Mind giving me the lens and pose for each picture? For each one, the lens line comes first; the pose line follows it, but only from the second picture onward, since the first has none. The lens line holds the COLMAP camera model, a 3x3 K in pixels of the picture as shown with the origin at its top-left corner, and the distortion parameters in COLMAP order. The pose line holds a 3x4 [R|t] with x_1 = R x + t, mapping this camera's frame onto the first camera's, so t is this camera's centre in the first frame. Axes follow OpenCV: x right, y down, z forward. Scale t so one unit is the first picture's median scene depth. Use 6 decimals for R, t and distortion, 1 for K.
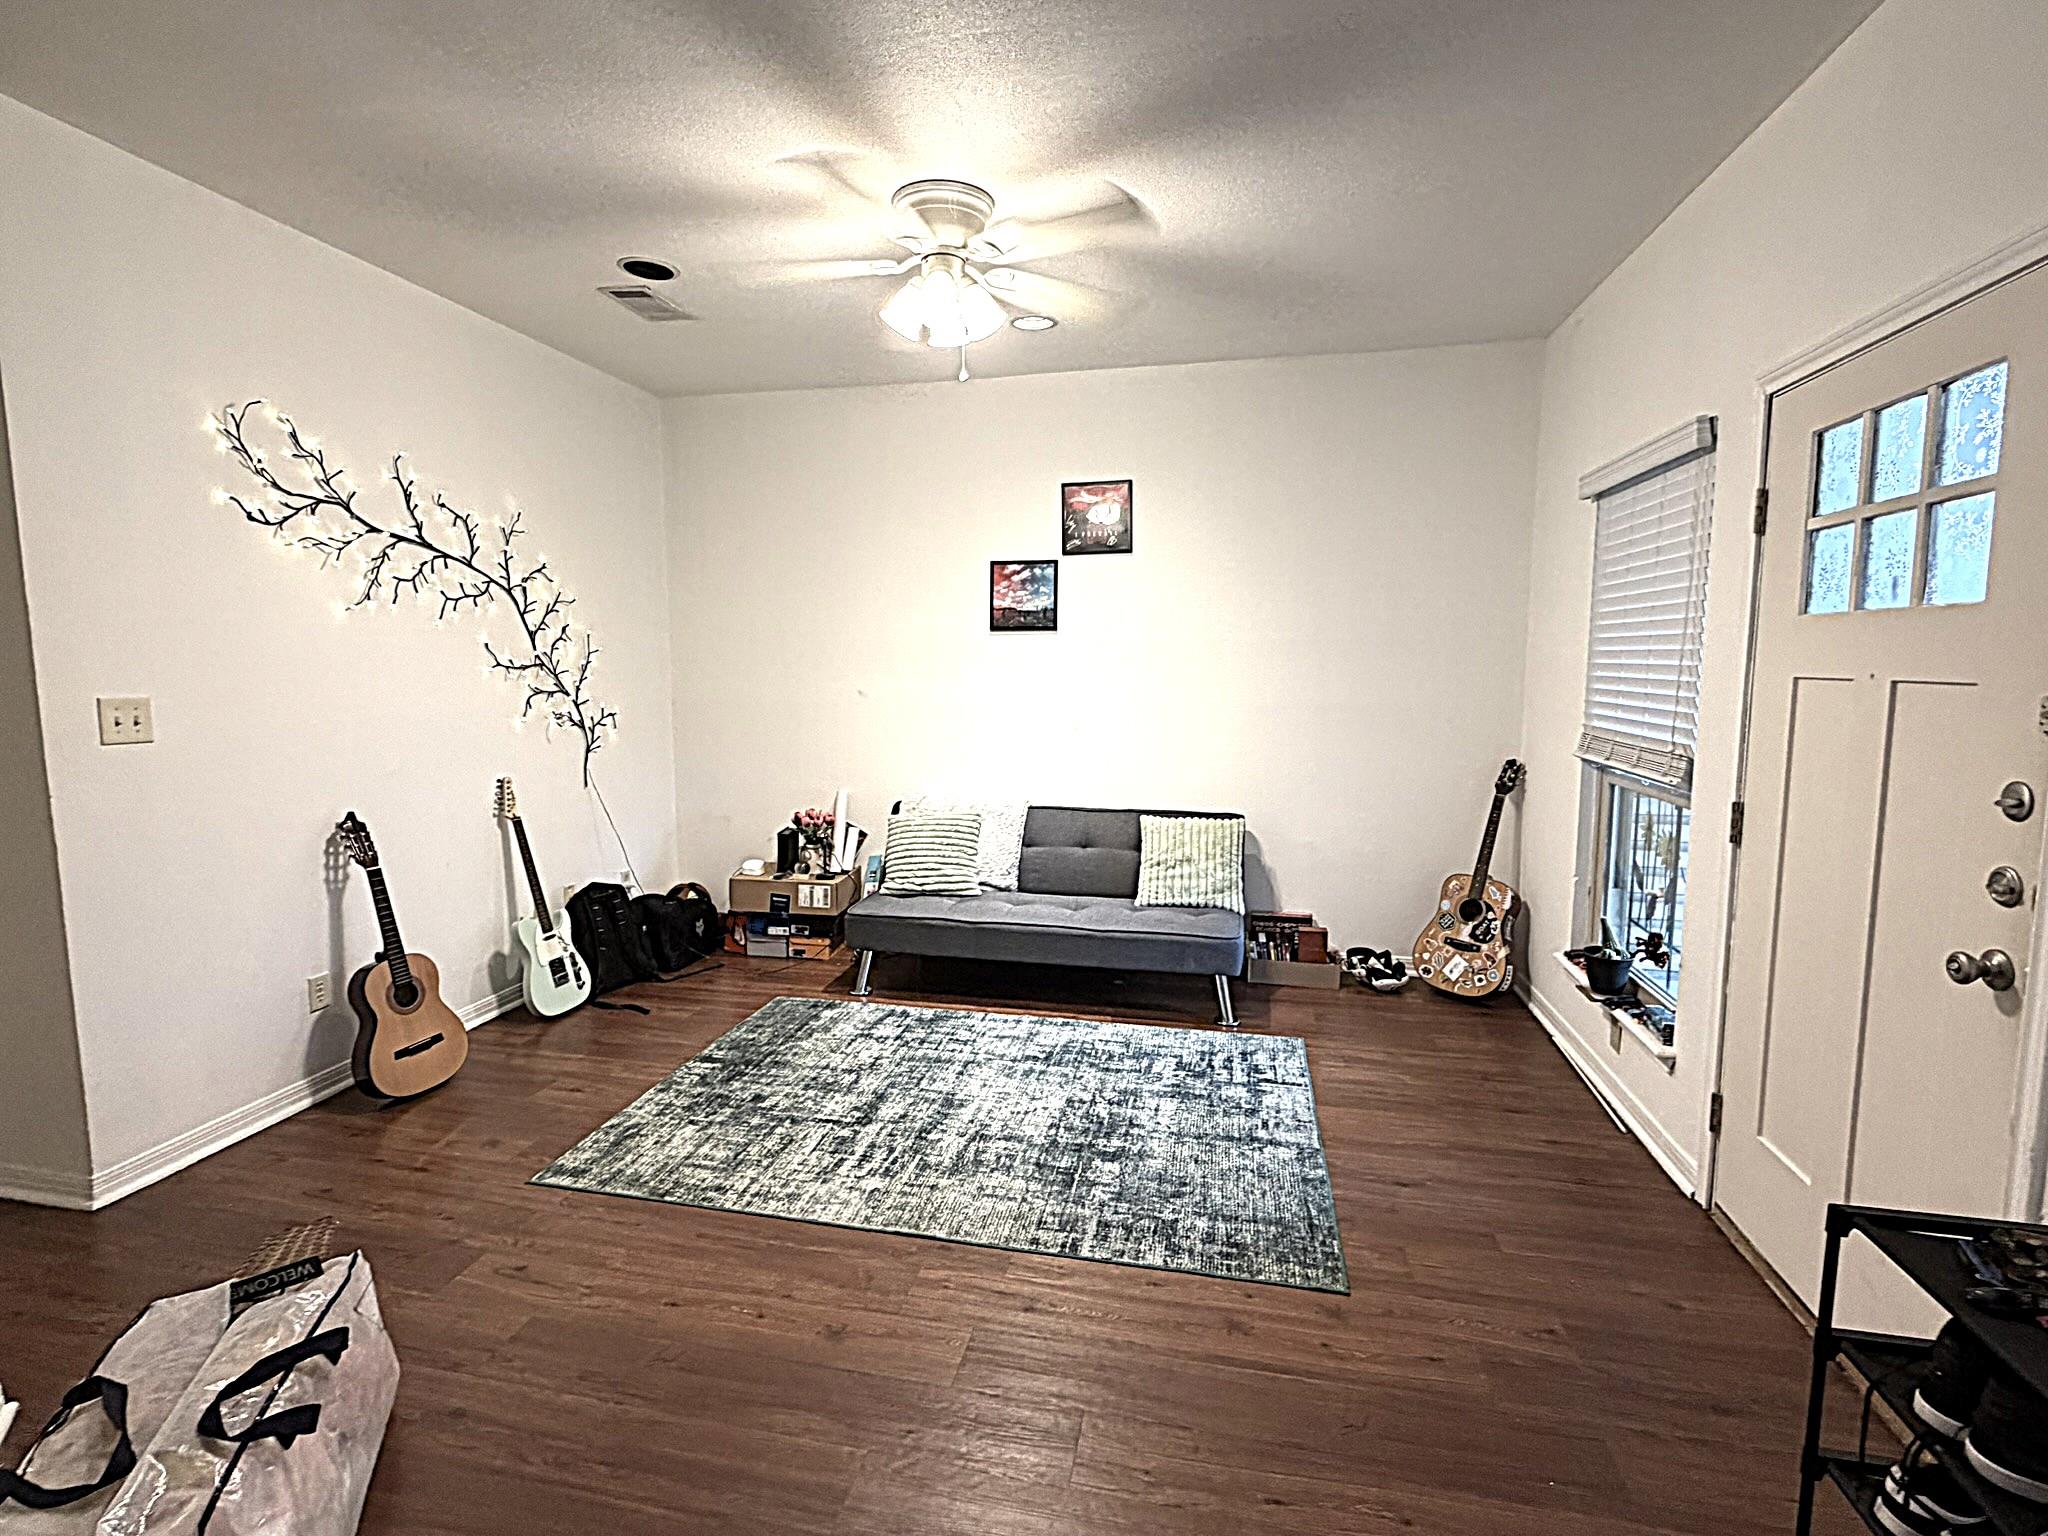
lens RADIAL K [[961.3, 0, 1024.0], [0, 961.3, 768.0], [0, 0, 1]] dist [0.001810, -0.016194]
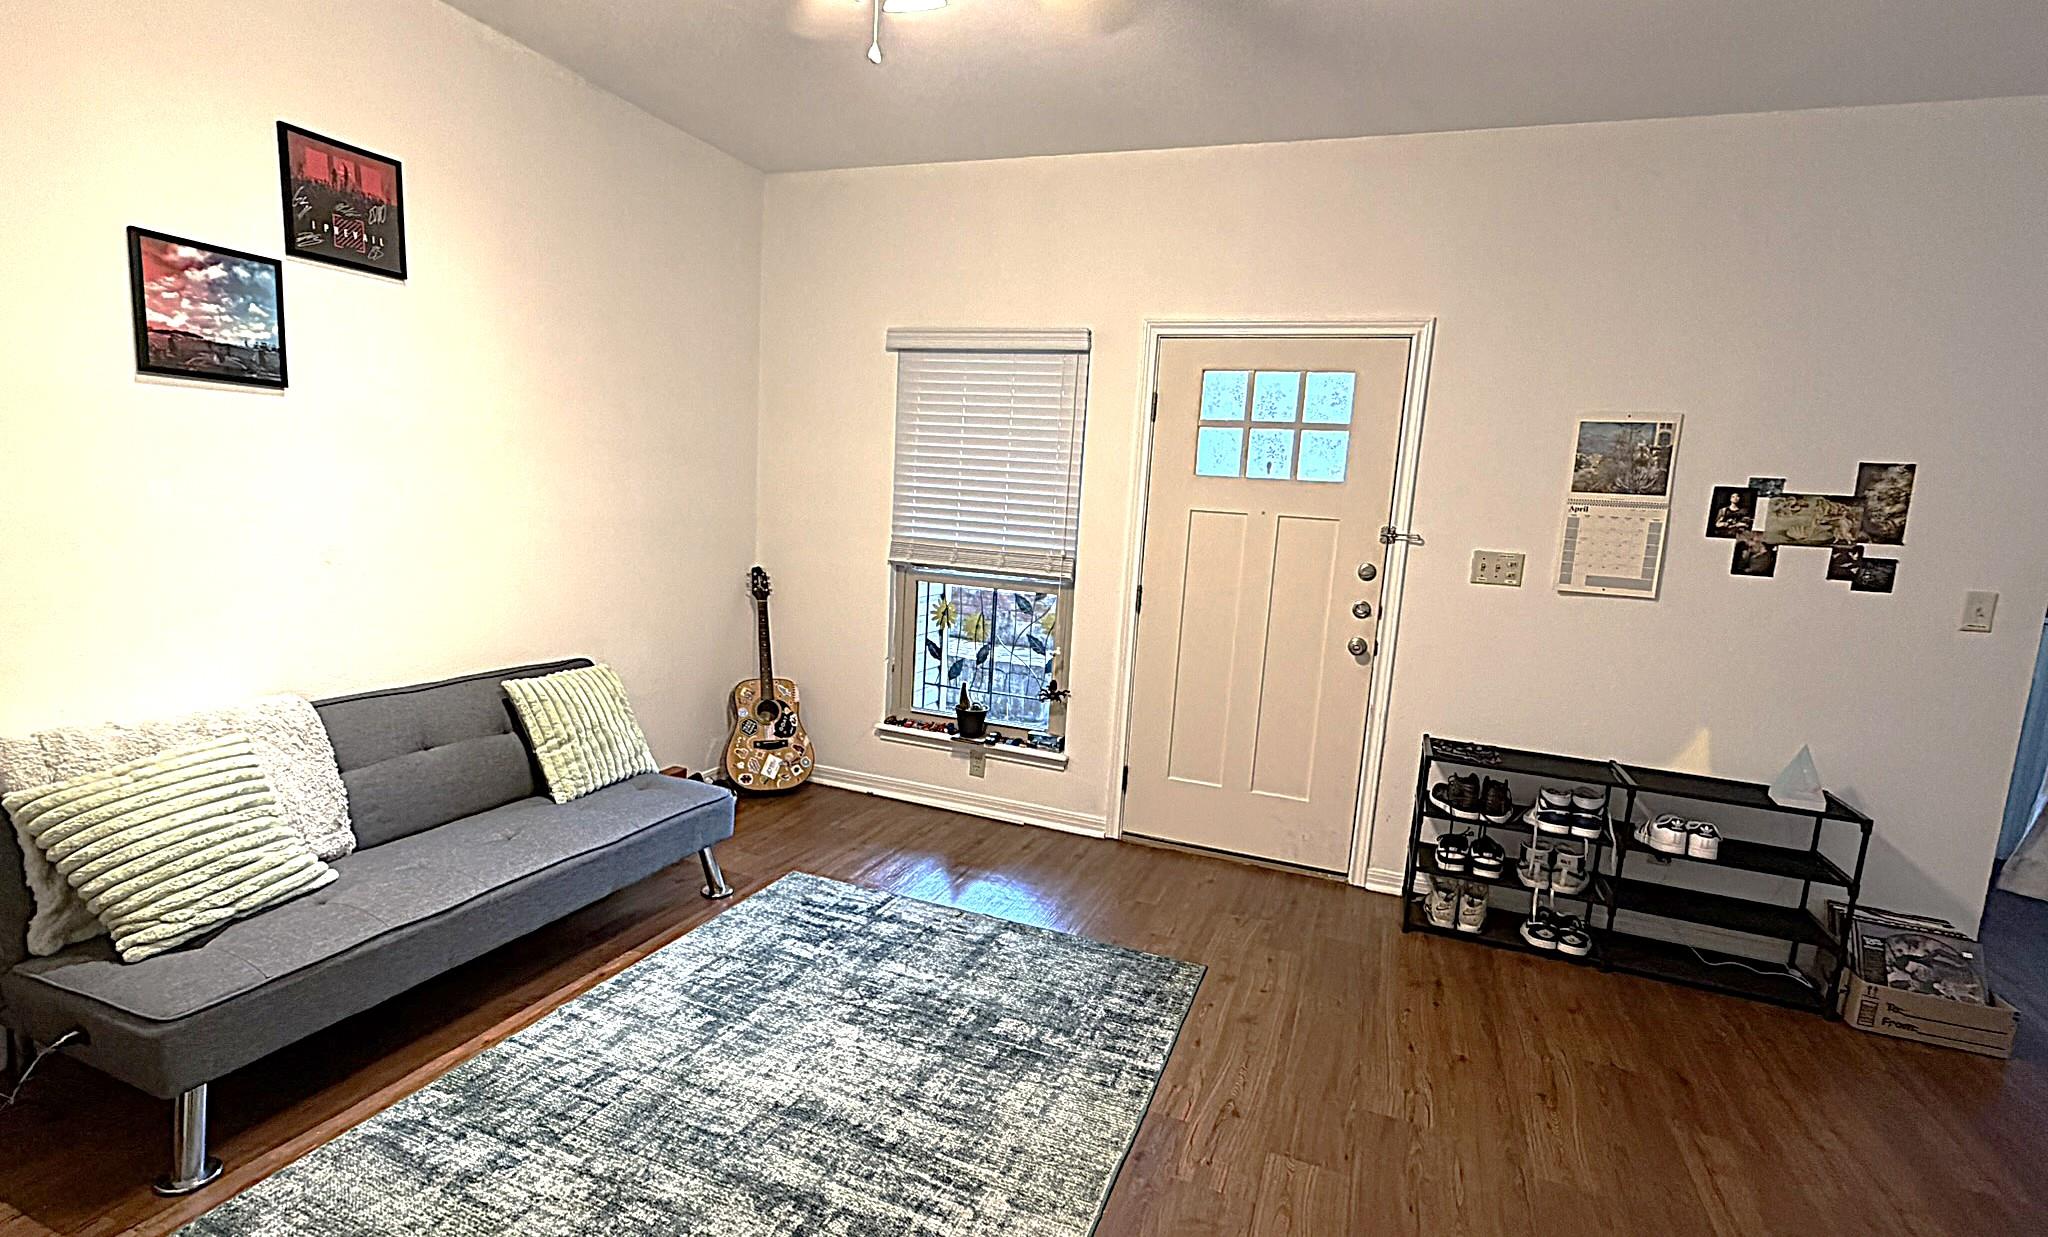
lens RADIAL K [[962.2, 0, 1024.7], [0, 962.2, 631.5], [0, 0, 1]] dist [-0.000575, -0.000666]
pose [[0.156679, -0.129503, 0.979122, -0.552180], [0.048542, 0.991178, 0.123330, -0.060070], [-0.986456, 0.028205, 0.161583, 0.574720]]
